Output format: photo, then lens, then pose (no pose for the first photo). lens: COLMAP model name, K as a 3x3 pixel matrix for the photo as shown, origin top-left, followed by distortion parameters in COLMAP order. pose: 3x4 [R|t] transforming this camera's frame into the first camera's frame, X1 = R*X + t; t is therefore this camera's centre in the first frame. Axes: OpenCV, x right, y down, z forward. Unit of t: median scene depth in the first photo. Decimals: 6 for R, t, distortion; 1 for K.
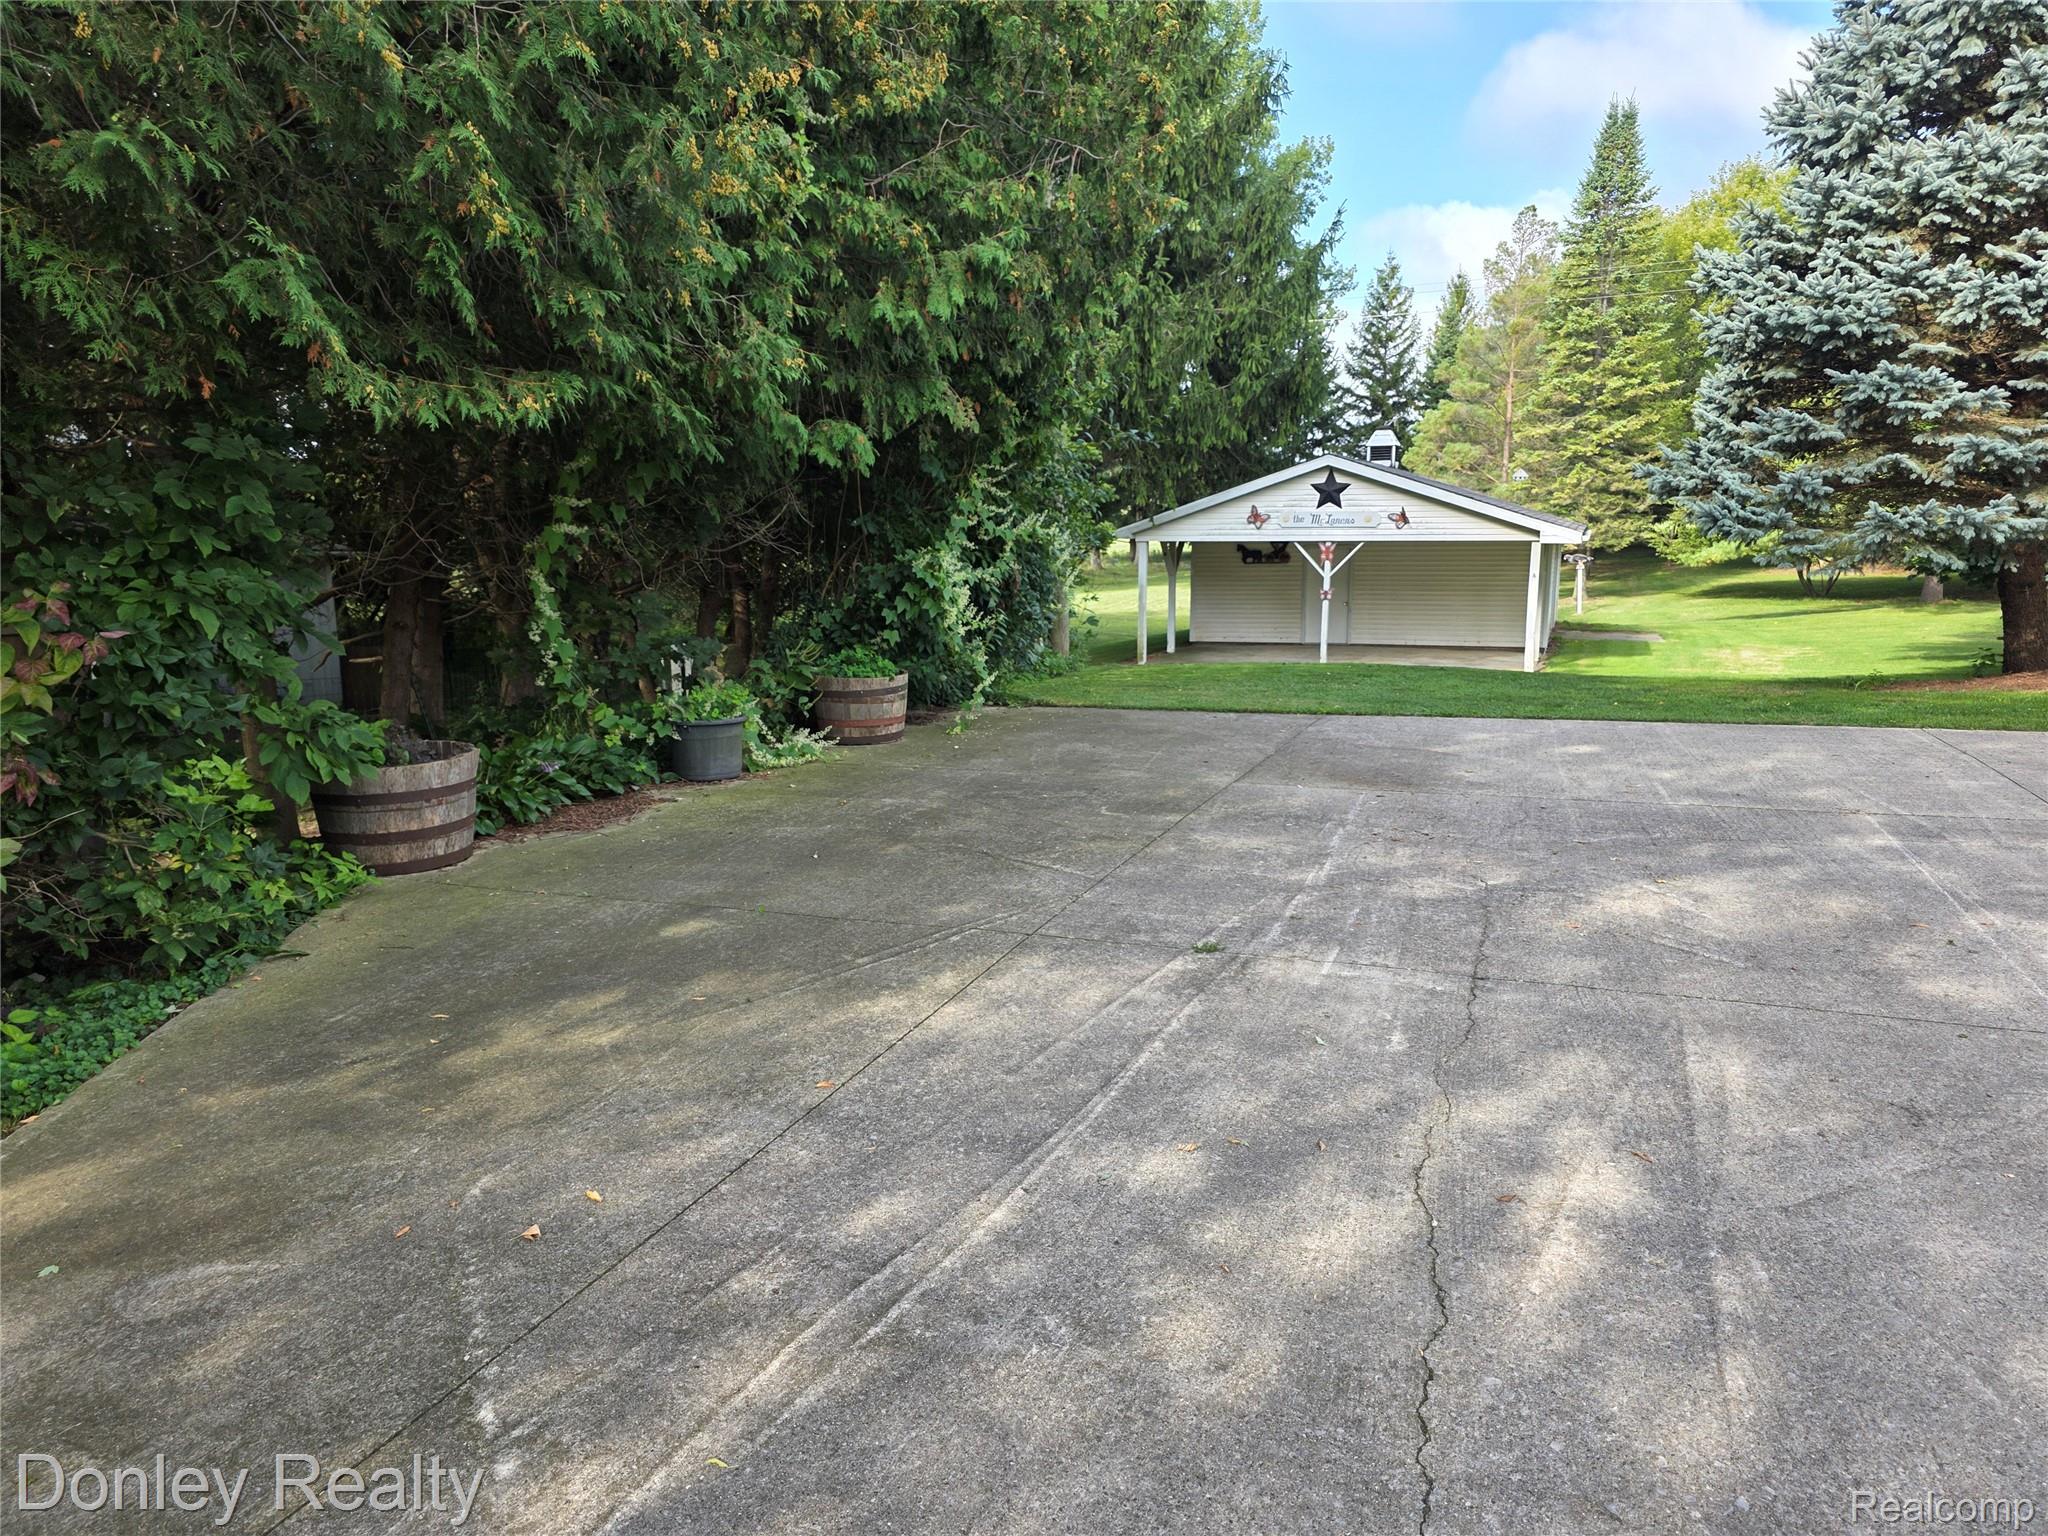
lens RADIAL K [[1358.7, 0, 1024.0], [0, 1358.7, 768.0], [0, 0, 1]] dist [0.090466, -0.079508]
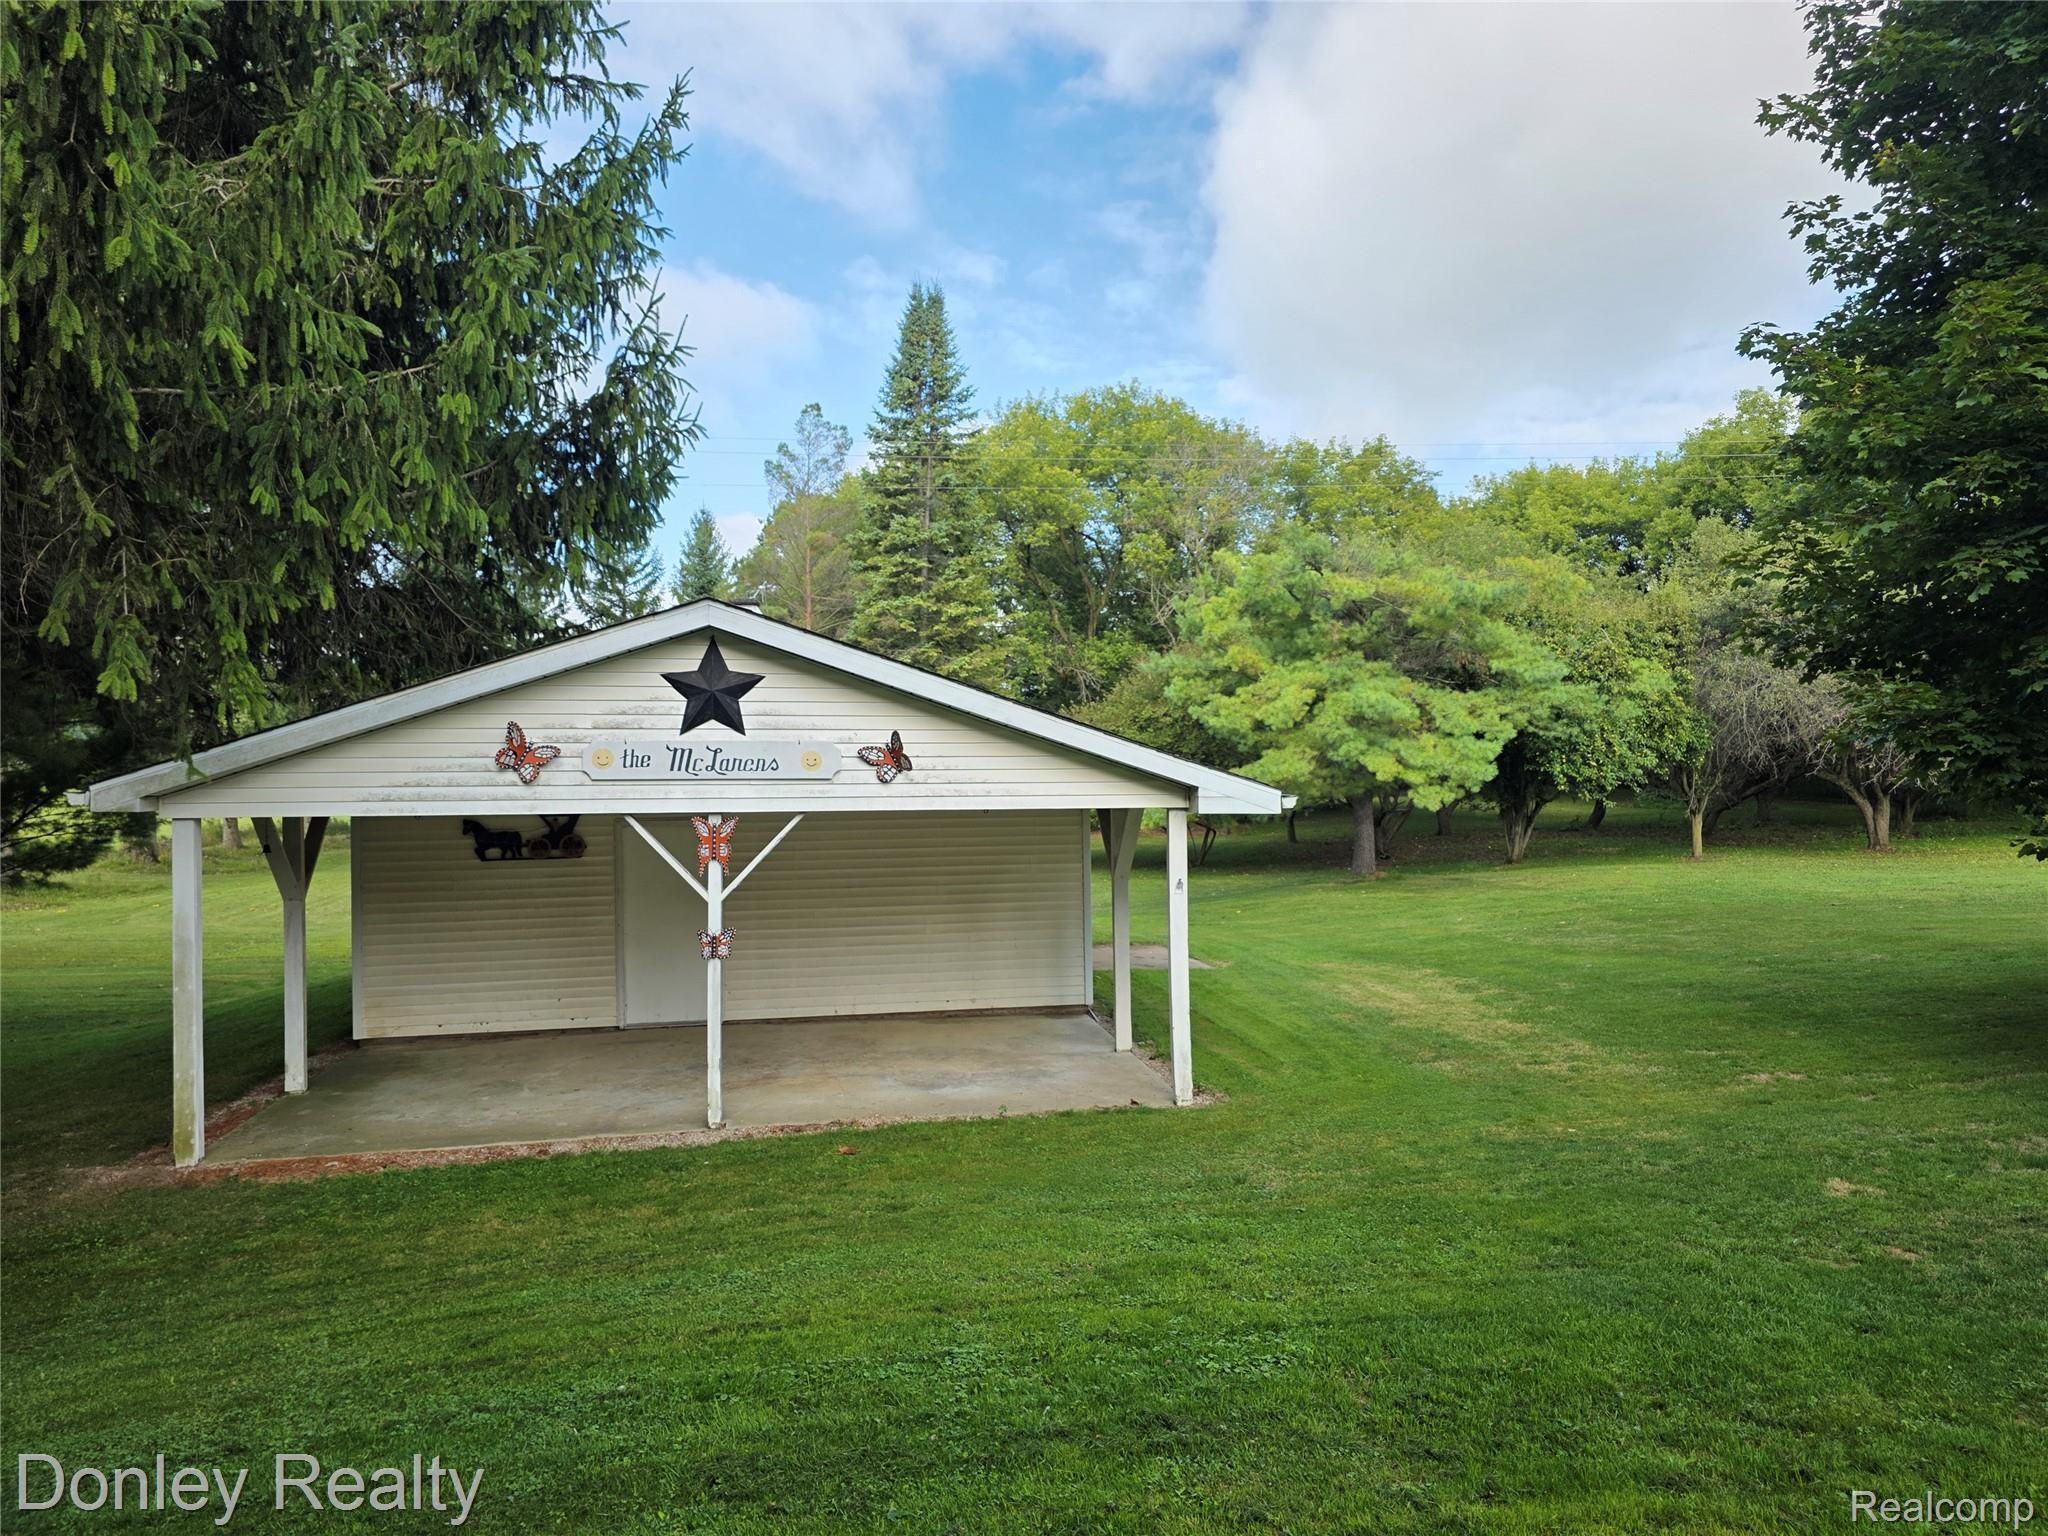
lens RADIAL K [[1373.9, 0, 1024.0], [0, 1373.9, 768.0], [0, 0, 1]] dist [0.082072, -0.083990]
pose [[0.851750, -0.000379, 0.523948, 0.048264], [0.100037, 0.981721, -0.161914, -0.057229], [-0.514310, 0.190325, 0.836219, 0.335454]]
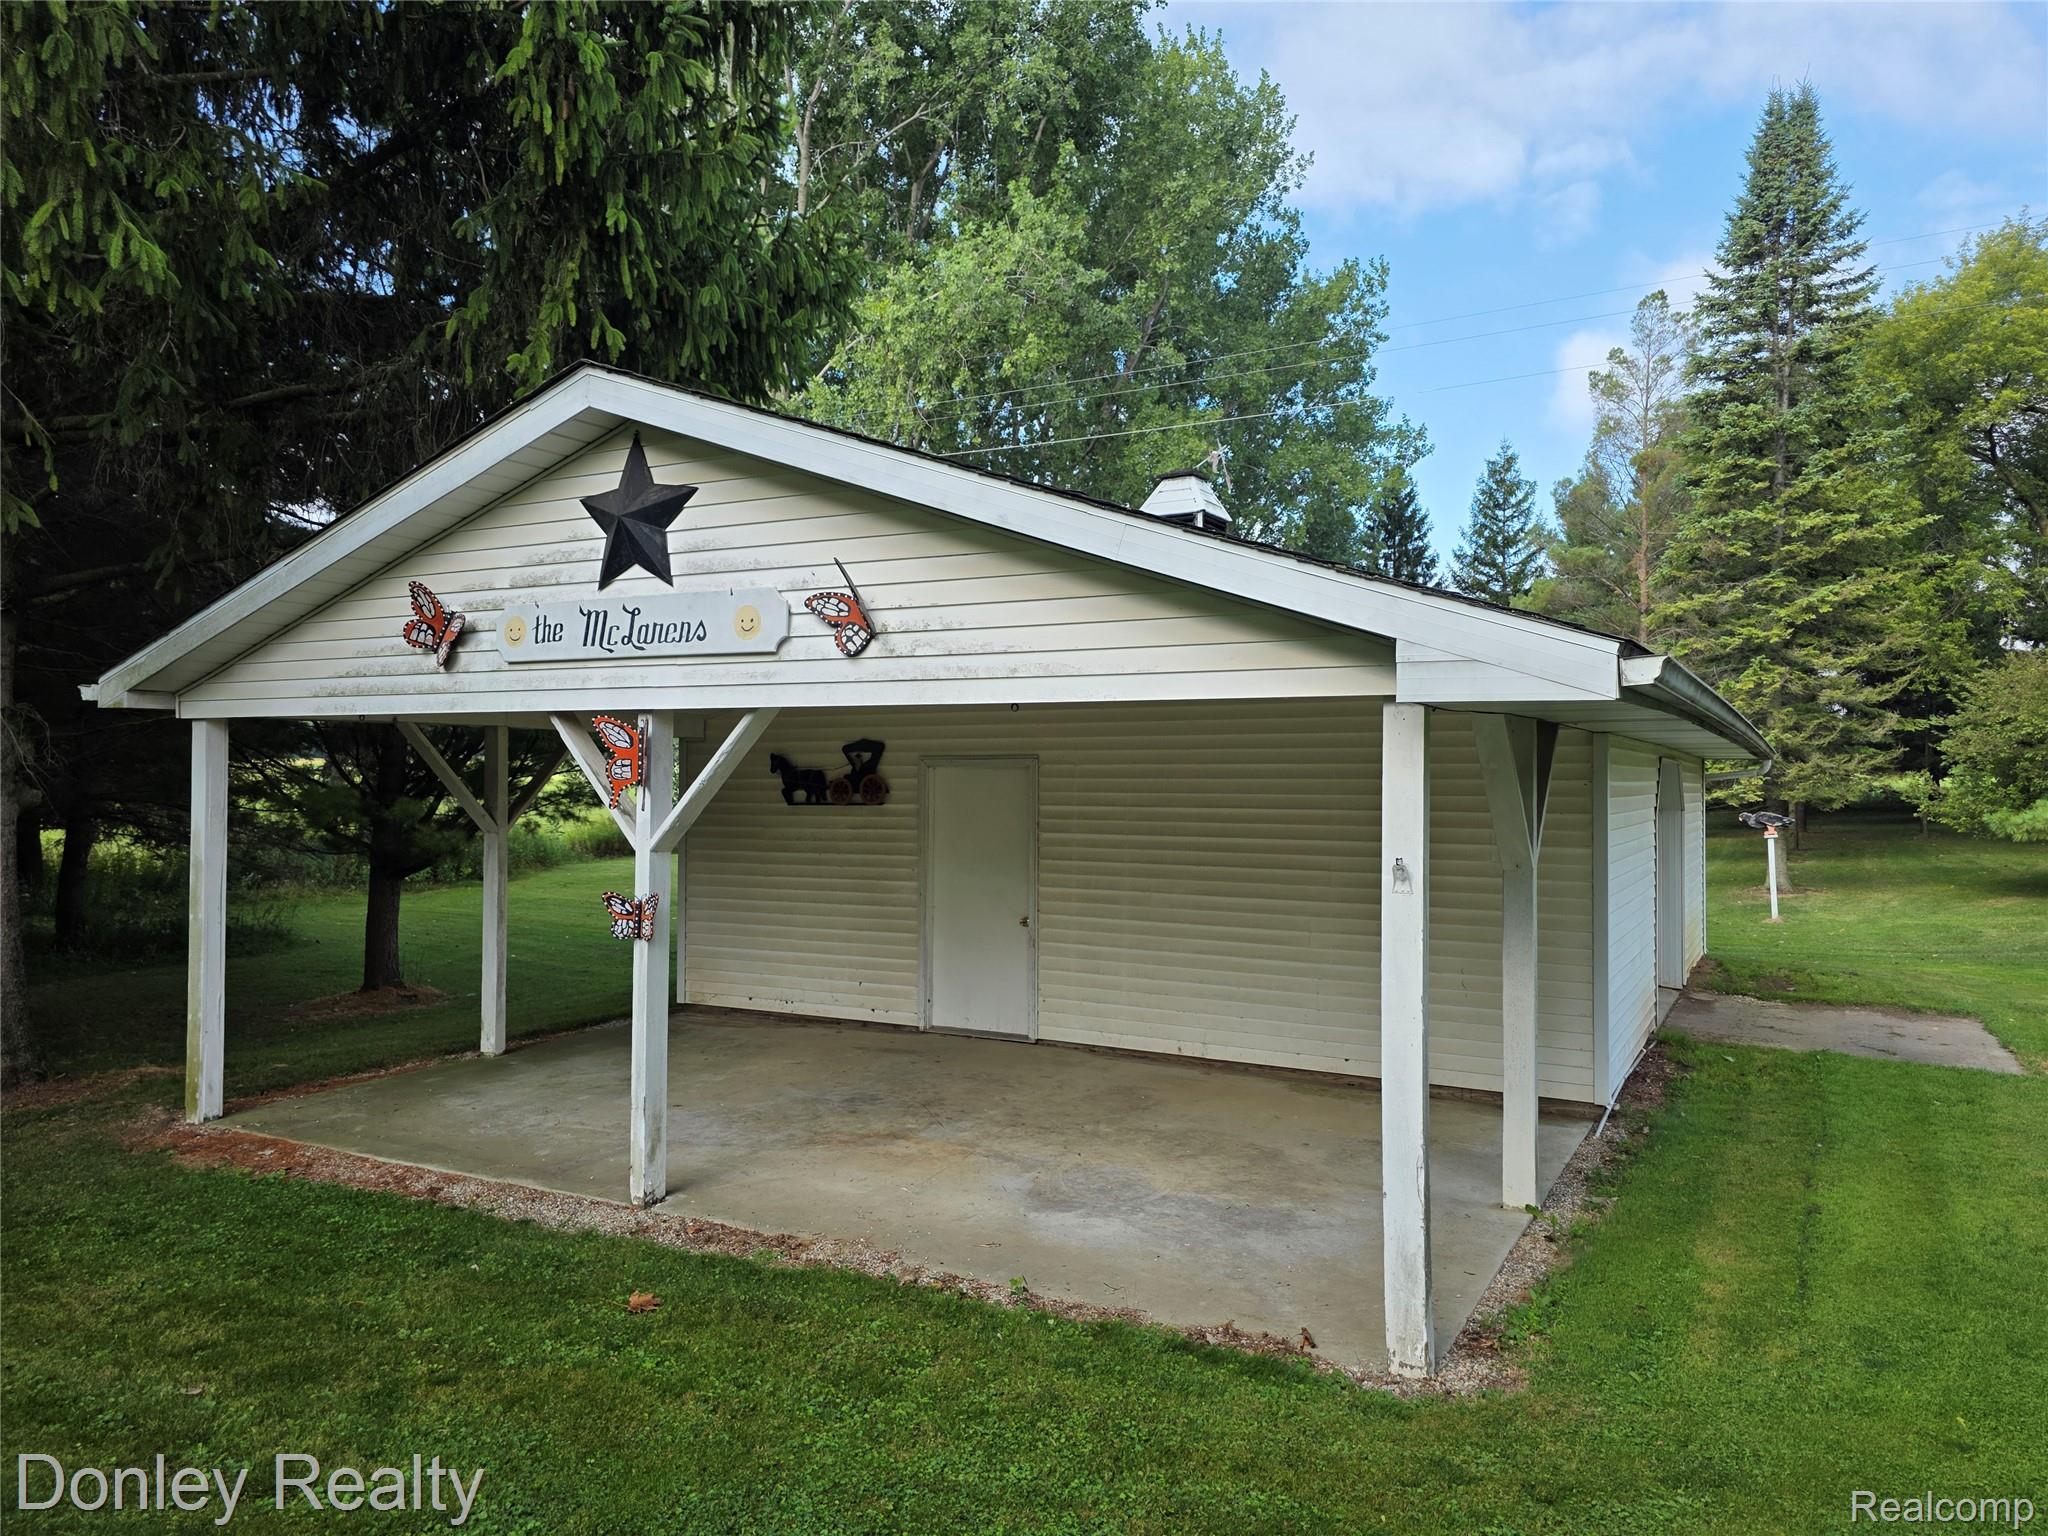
lens RADIAL K [[1362.8, 0, 1033.1], [0, 1362.8, 774.3], [0, 0, 1]] dist [0.065106, -0.061072]
pose [[0.991902, 0.009748, -0.126628, 0.179163], [-0.032627, 0.983146, -0.179890, -0.060773], [0.122740, 0.182564, 0.975503, 0.416903]]
